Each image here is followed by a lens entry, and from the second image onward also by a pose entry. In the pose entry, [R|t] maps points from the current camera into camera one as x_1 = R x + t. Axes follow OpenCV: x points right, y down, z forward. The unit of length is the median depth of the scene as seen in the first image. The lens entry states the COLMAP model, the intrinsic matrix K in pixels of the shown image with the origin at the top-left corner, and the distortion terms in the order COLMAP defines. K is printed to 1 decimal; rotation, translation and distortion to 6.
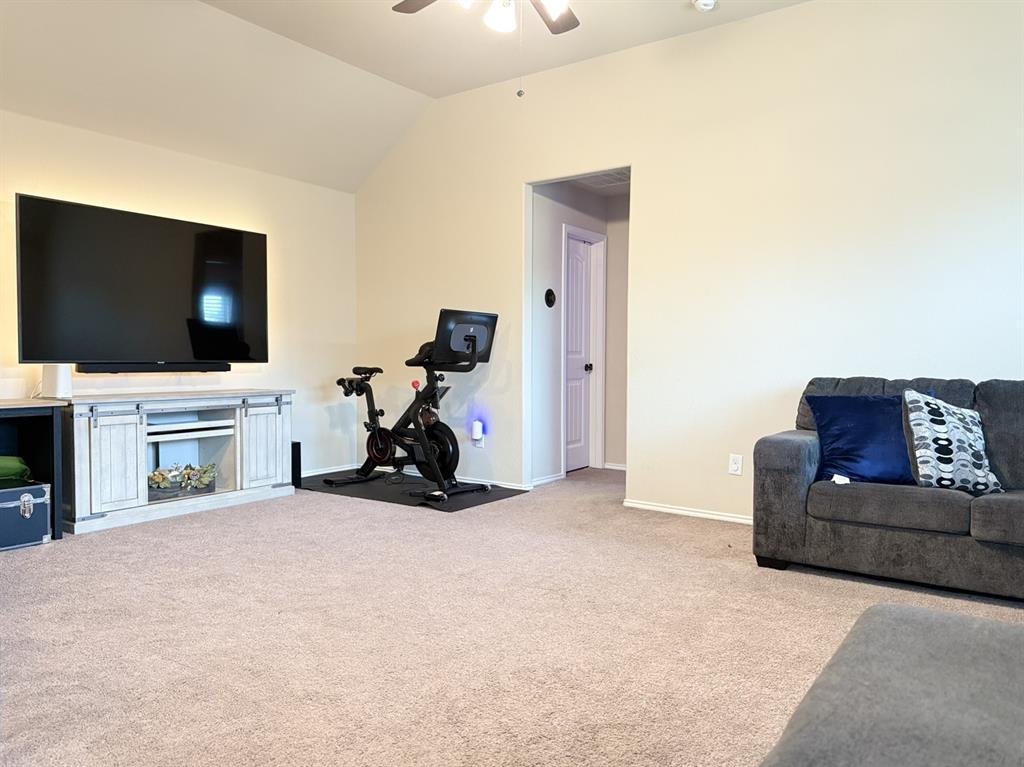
lens RADIAL K [[728.3, 0, 514.2], [0, 728.3, 383.3], [0, 0, 1]] dist [0.061118, -0.074848]
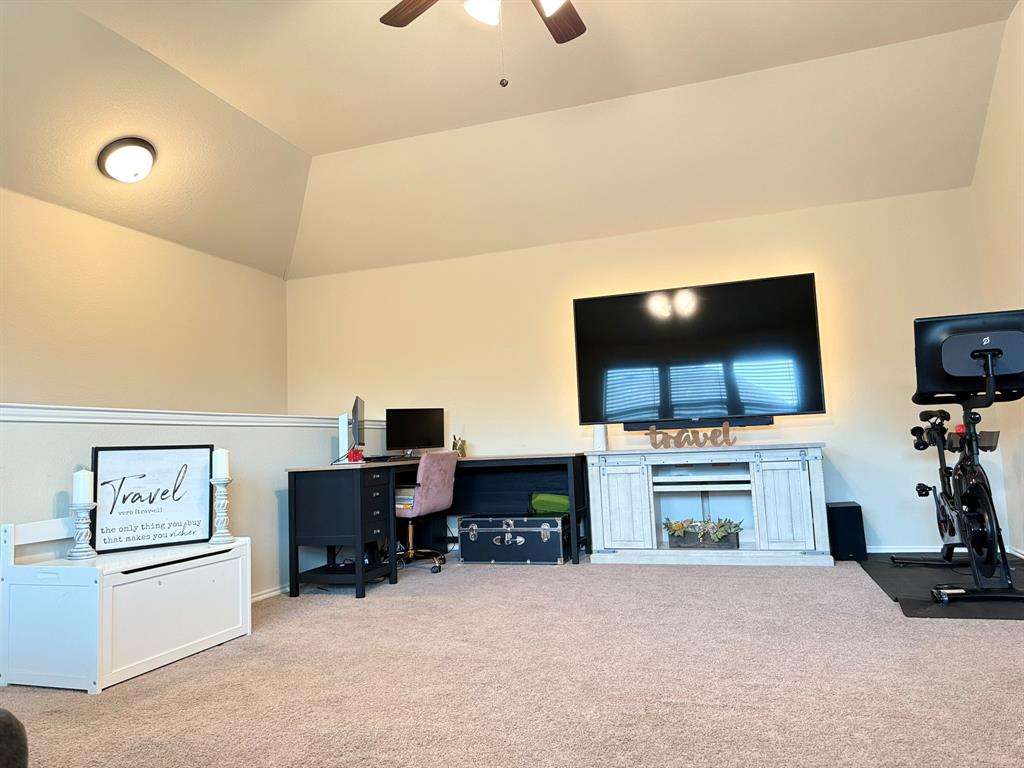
lens RADIAL K [[728.3, 0, 518.1], [0, 728.3, 381.1], [0, 0, 1]] dist [0.061118, -0.074848]
pose [[0.292490, -0.110370, -0.949878, 0.534884], [0.009754, 0.993610, -0.112448, 0.039008], [0.956219, 0.023624, 0.291698, 0.506414]]
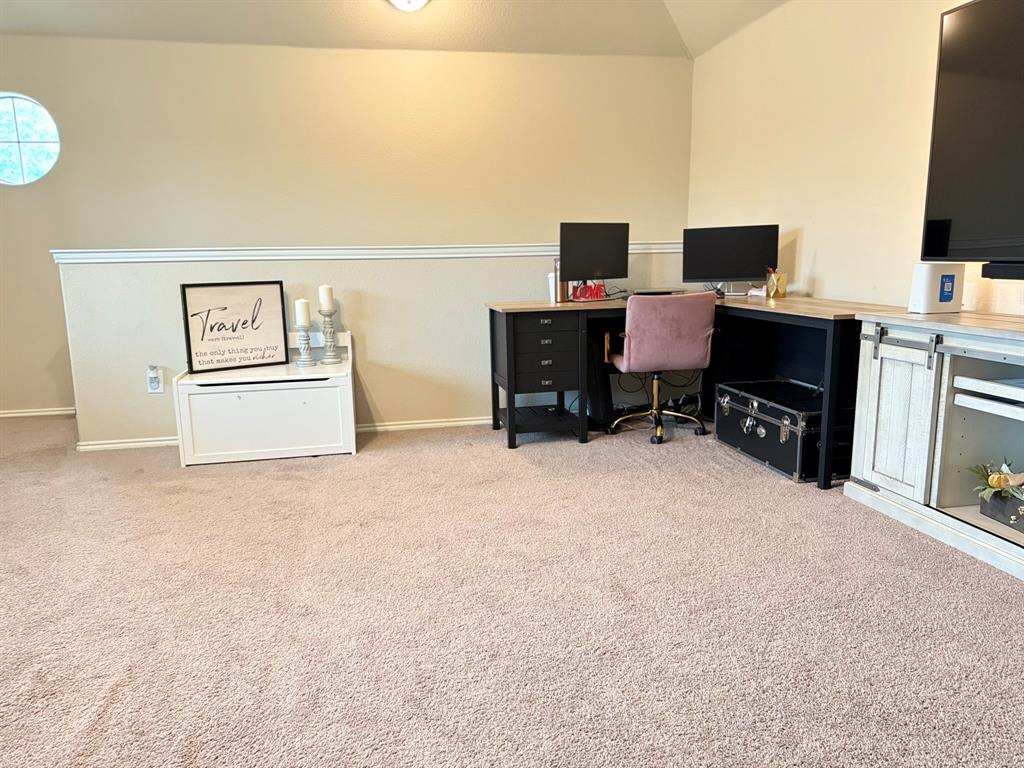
lens RADIAL K [[728.3, 0, 518.0], [0, 728.3, 386.2], [0, 0, 1]] dist [0.061118, -0.074848]
pose [[-0.680244, 0.127652, -0.721784, 0.145824], [-0.023269, 0.980461, 0.195330, -0.039297], [0.732616, 0.149668, -0.663983, 1.194485]]
